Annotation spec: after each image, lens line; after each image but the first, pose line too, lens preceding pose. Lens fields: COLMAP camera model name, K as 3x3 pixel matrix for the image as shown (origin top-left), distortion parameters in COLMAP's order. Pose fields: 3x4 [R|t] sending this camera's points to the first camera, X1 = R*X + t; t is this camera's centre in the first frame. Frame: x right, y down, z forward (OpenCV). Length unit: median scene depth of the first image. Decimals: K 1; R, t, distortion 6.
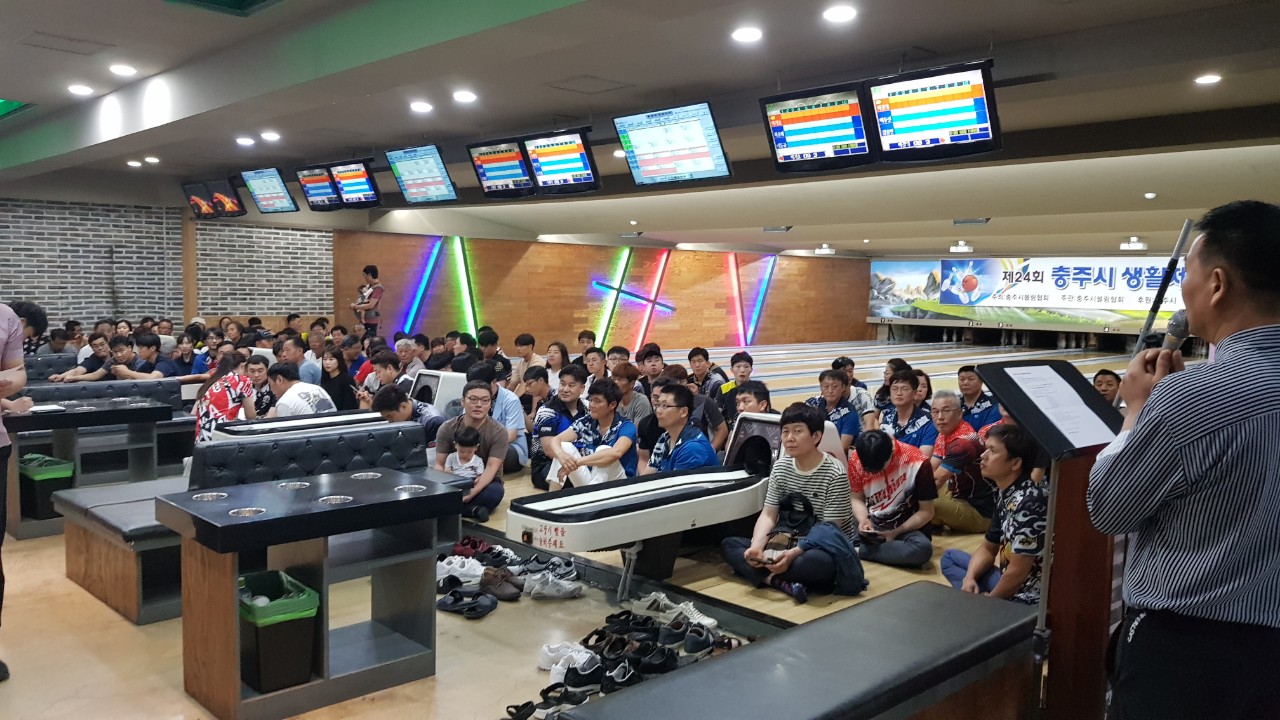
lens RADIAL K [[1014.4, 0, 645.6], [0, 1014.4, 367.7], [0, 0, 1]] dist [0.075456, -0.114813]
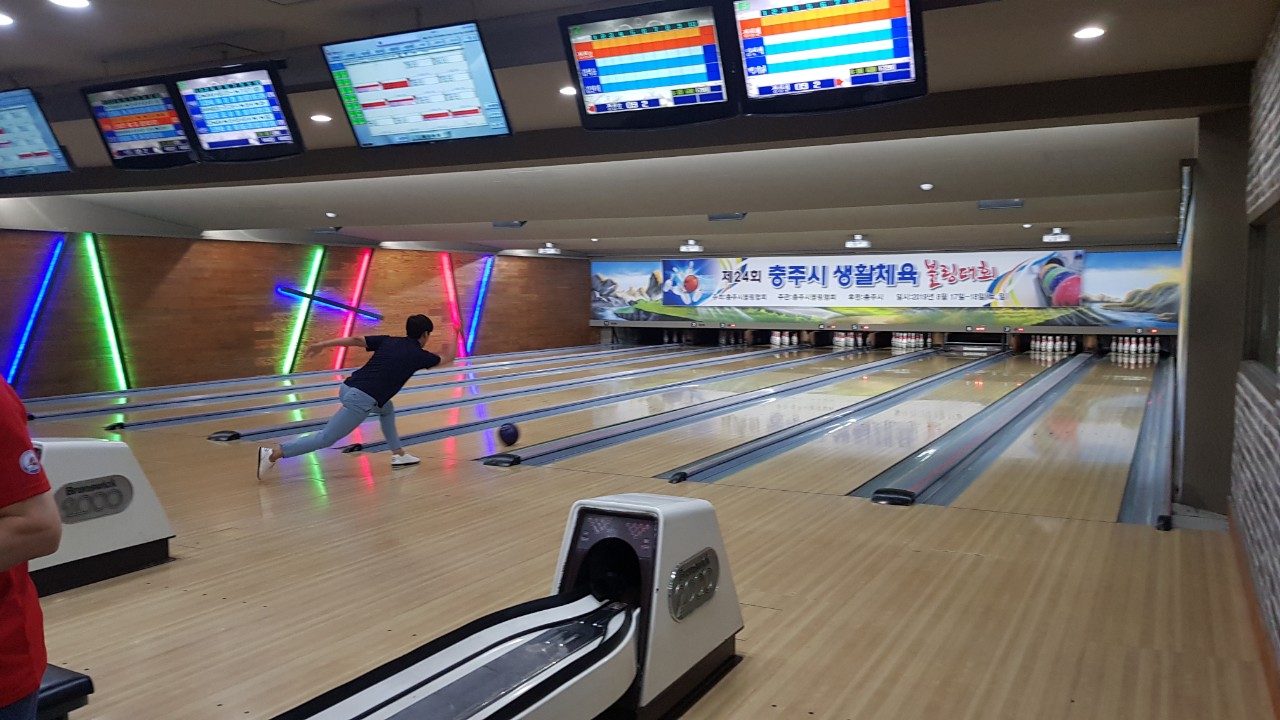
lens RADIAL K [[1014.4, 0, 701.2], [0, 1014.4, 374.8], [0, 0, 1]] dist [0.075456, -0.114813]
pose [[0.940590, -0.047025, 0.336273, -0.015254], [0.045378, 0.998888, 0.012761, -0.011585], [-0.336499, 0.003257, 0.941678, 0.125055]]
